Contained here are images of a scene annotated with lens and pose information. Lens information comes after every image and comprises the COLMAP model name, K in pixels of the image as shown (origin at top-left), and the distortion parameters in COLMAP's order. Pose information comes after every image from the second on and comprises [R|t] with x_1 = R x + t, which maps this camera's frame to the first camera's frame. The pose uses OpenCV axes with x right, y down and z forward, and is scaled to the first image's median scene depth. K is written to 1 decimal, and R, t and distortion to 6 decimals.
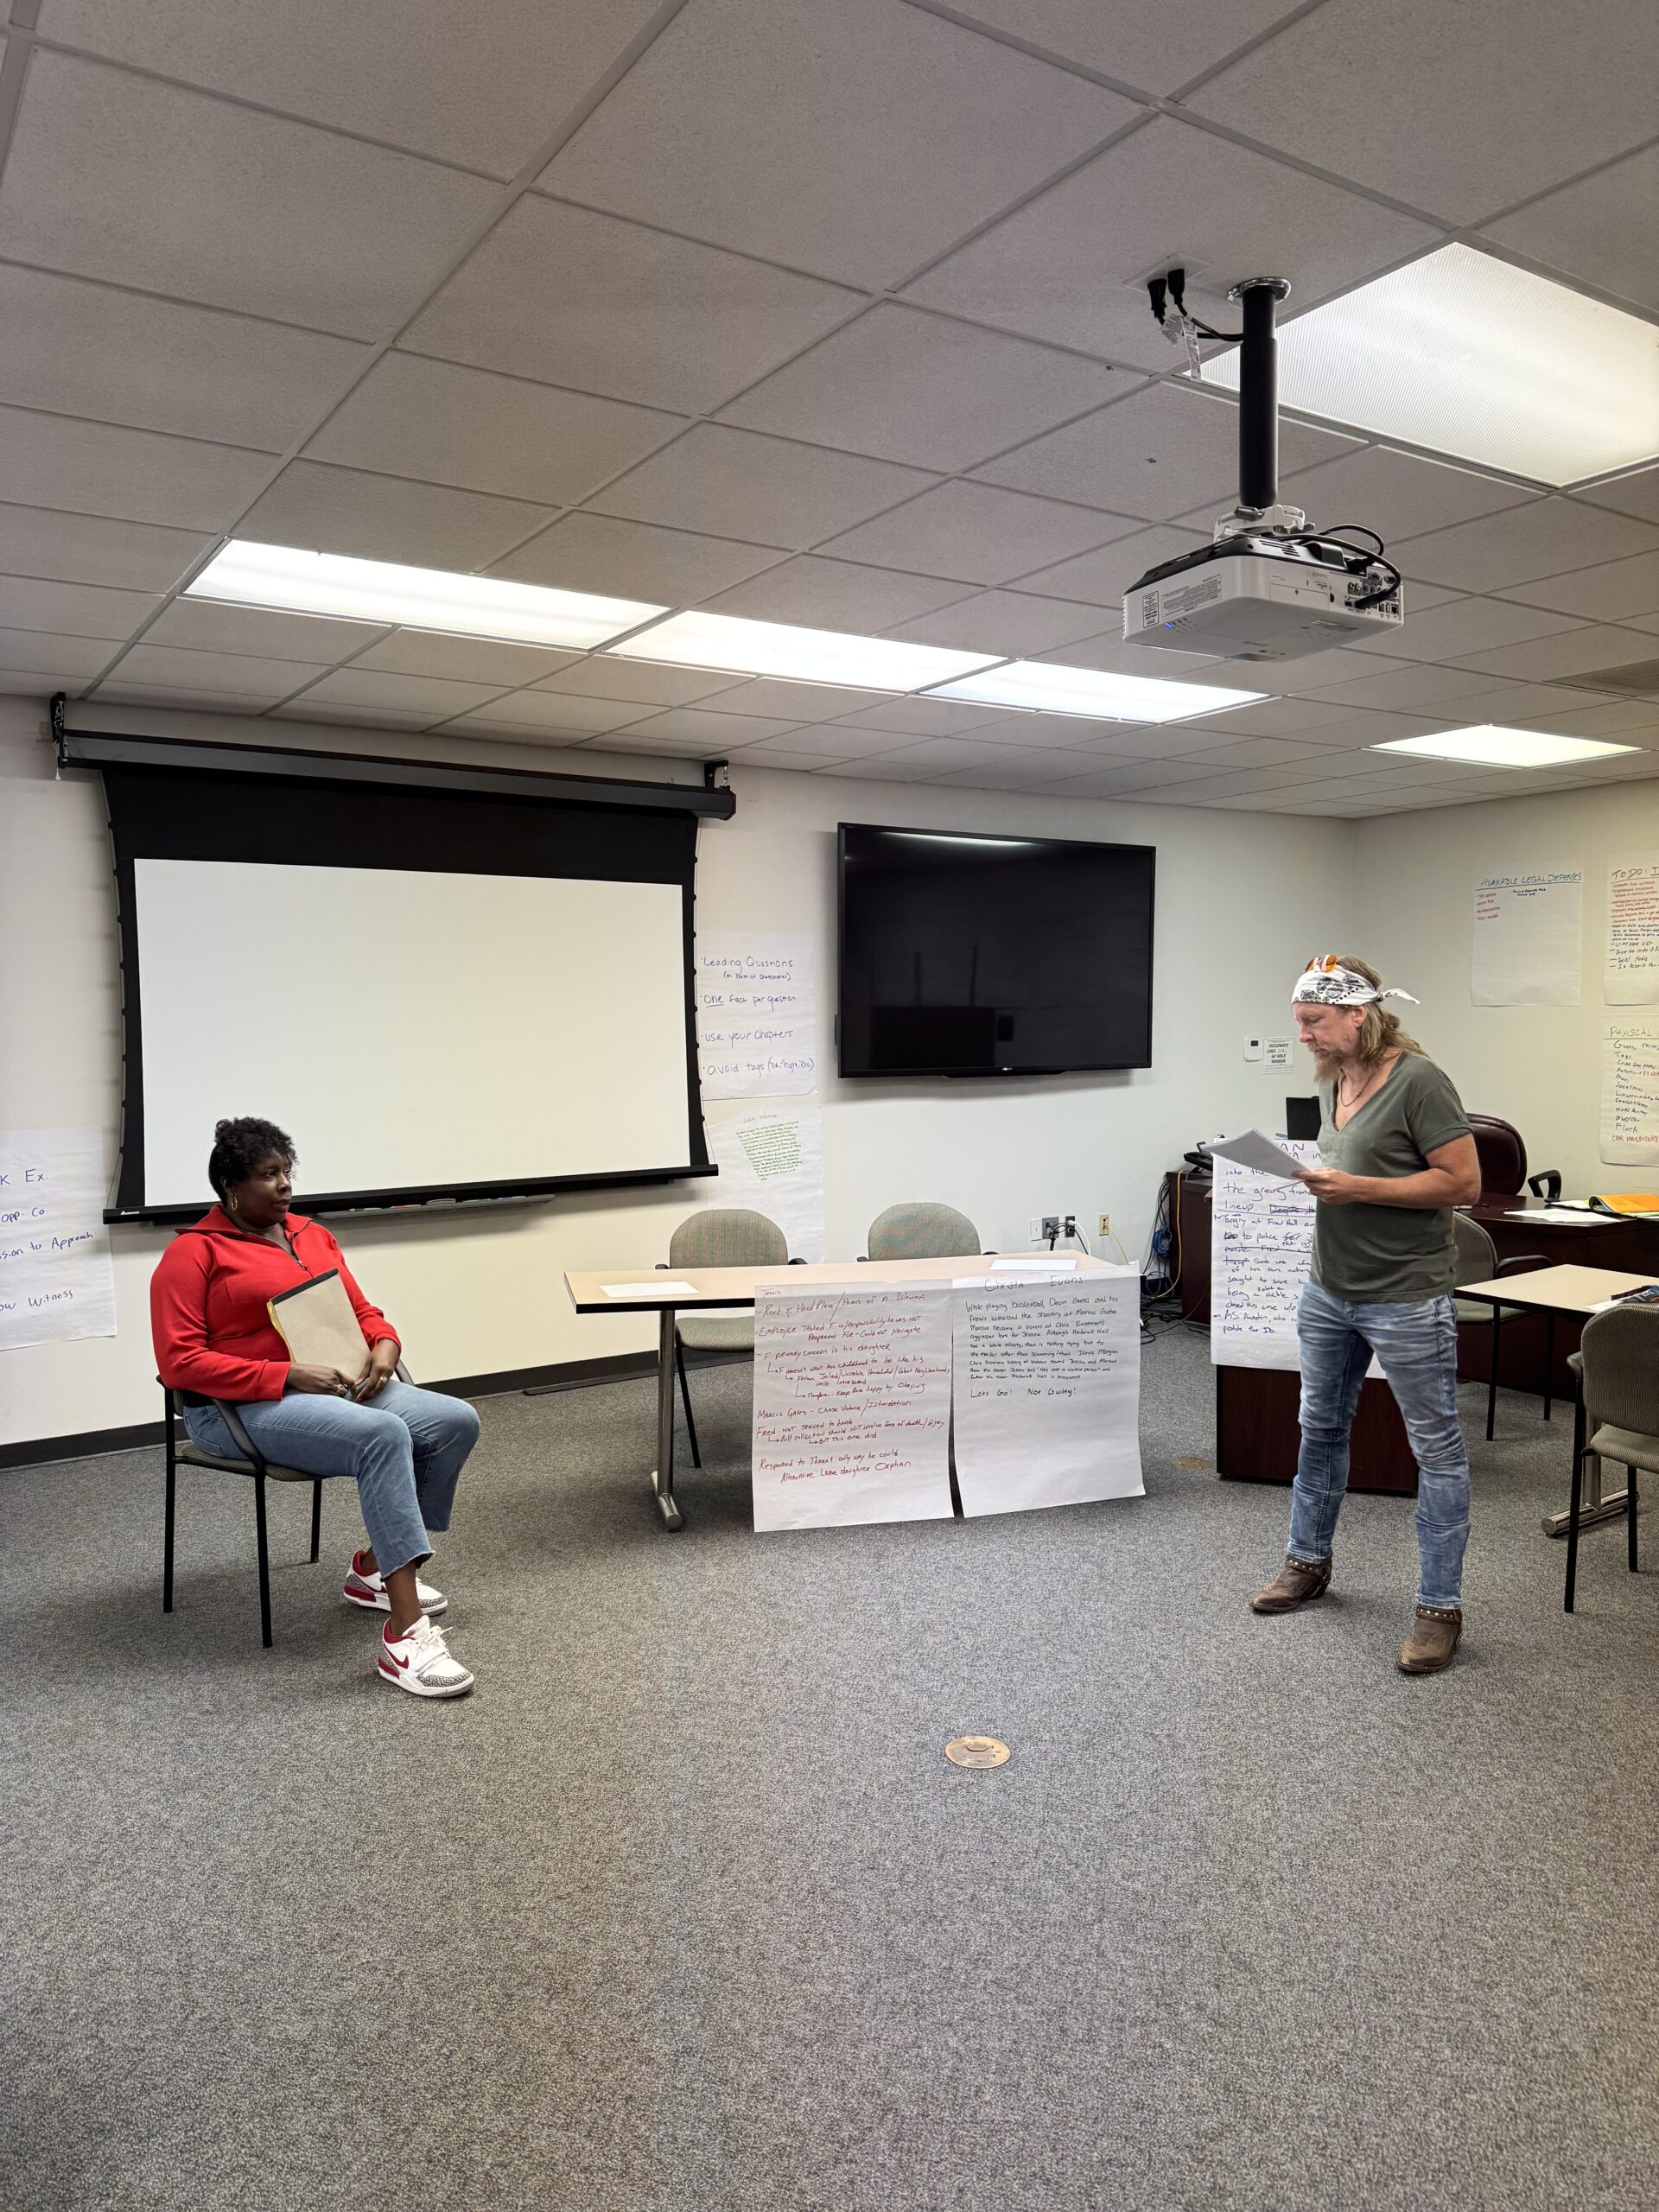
lens RADIAL K [[1556.7, 0, 833.9], [0, 1556.7, 1117.9], [0, 0, 1]] dist [0.068042, -0.071855]
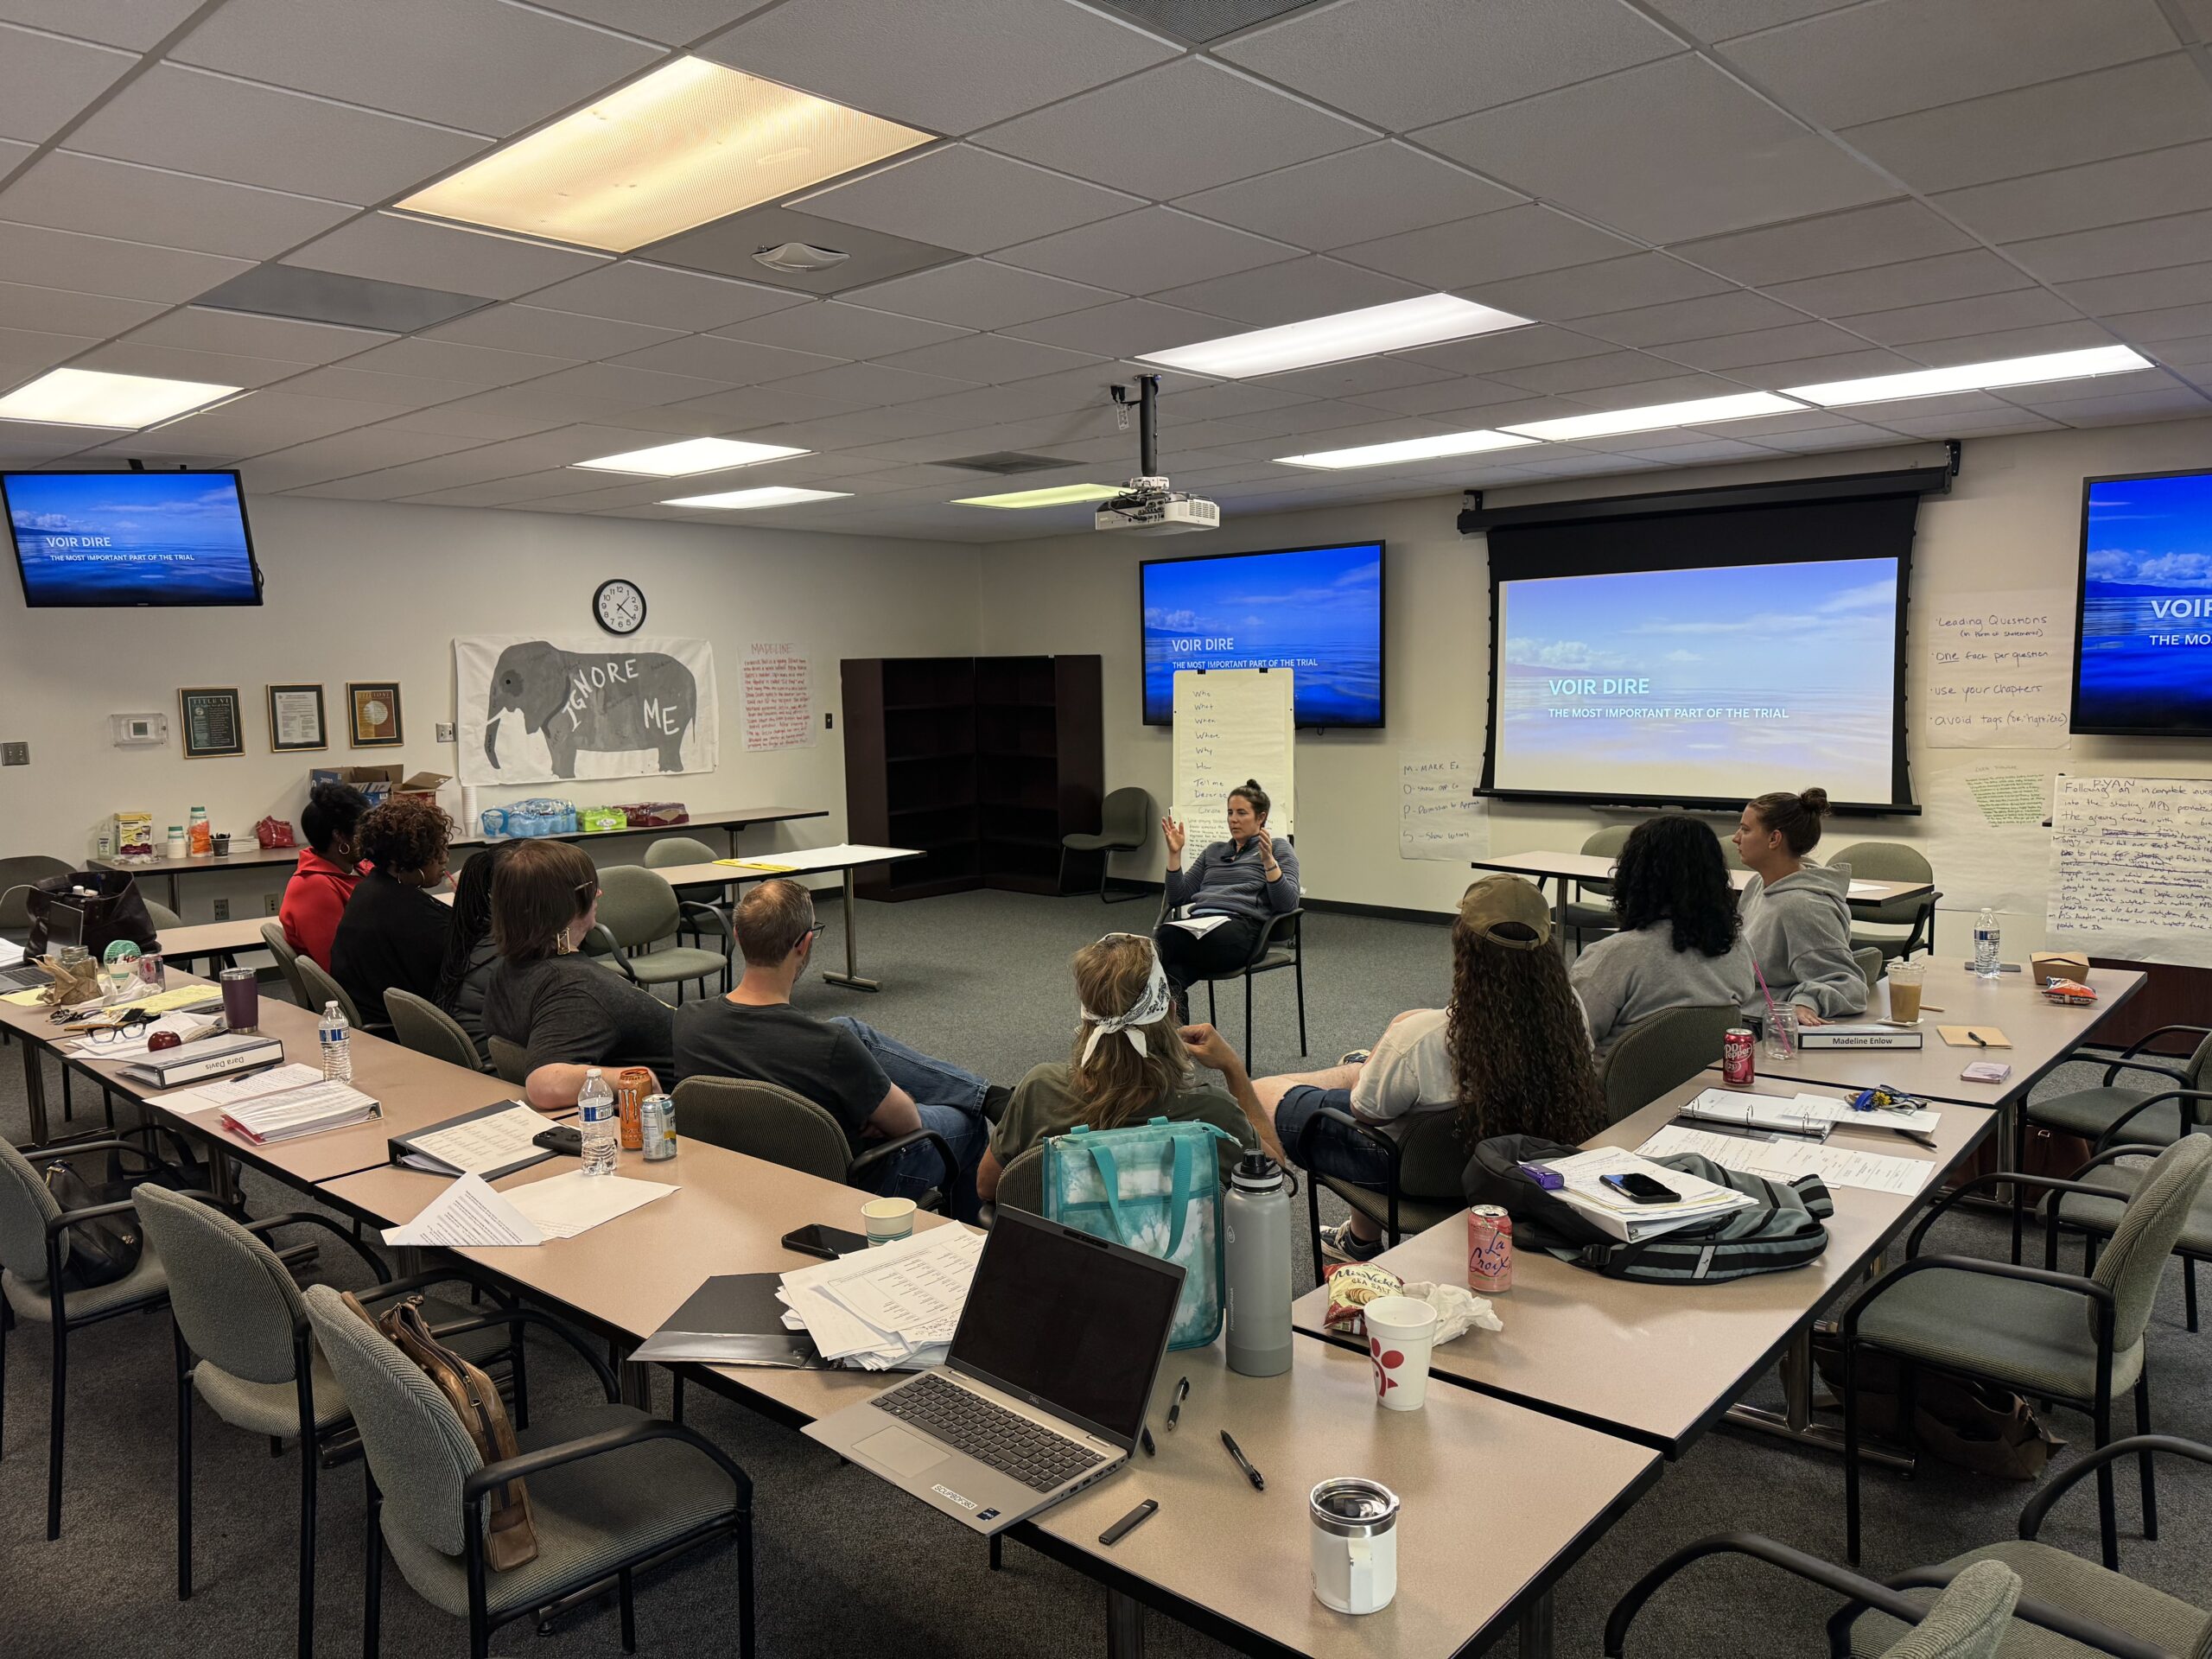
lens RADIAL K [[1556.7, 0, 1098.6], [0, 1556.7, 838.5], [0, 0, 1]] dist [0.068042, -0.071855]
pose [[0.237158, 0.116312, -0.964483, 1.454045], [-0.045663, 0.993044, 0.108528, -0.070023], [0.970397, 0.018303, 0.240820, 0.252609]]
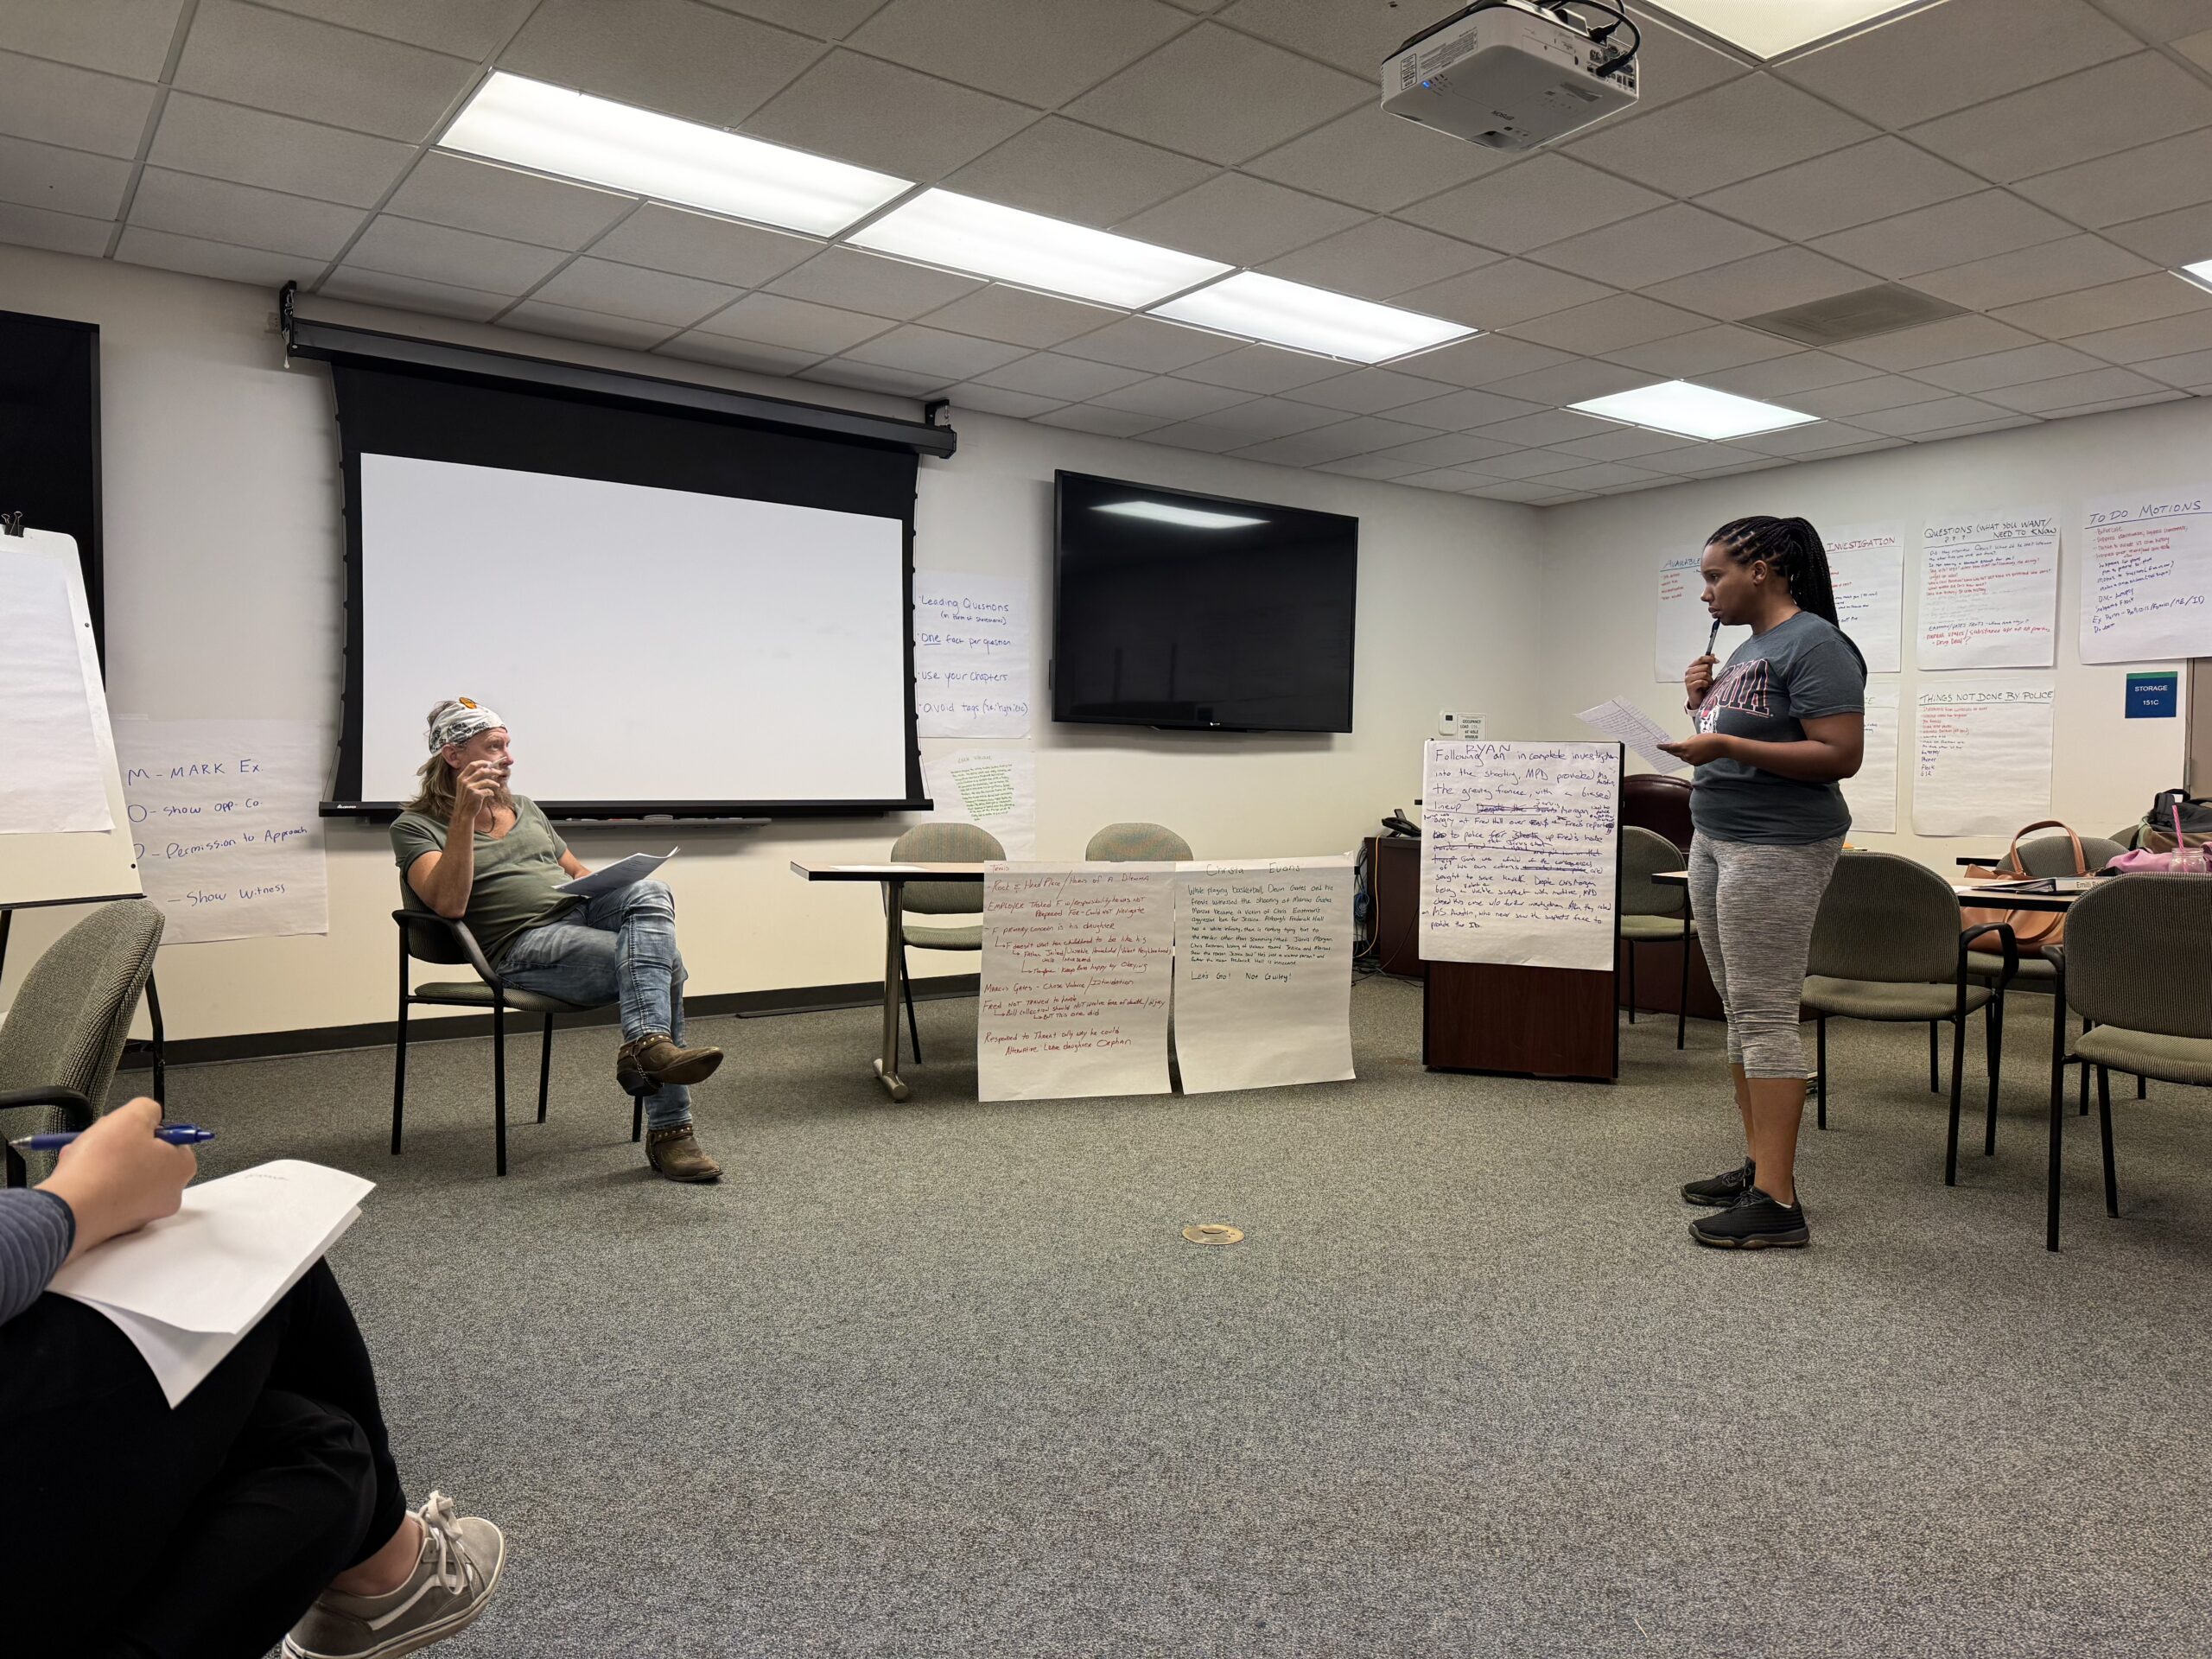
lens RADIAL K [[1555.1, 0, 1101.2], [0, 1555.1, 828.9], [0, 0, 1]] dist [0.074008, -0.080046]
pose [[0.998351, 0.015010, 0.055408, -0.034625], [-0.013172, 0.999356, -0.033389, 0.134460], [-0.055873, 0.032604, 0.997905, -0.025592]]
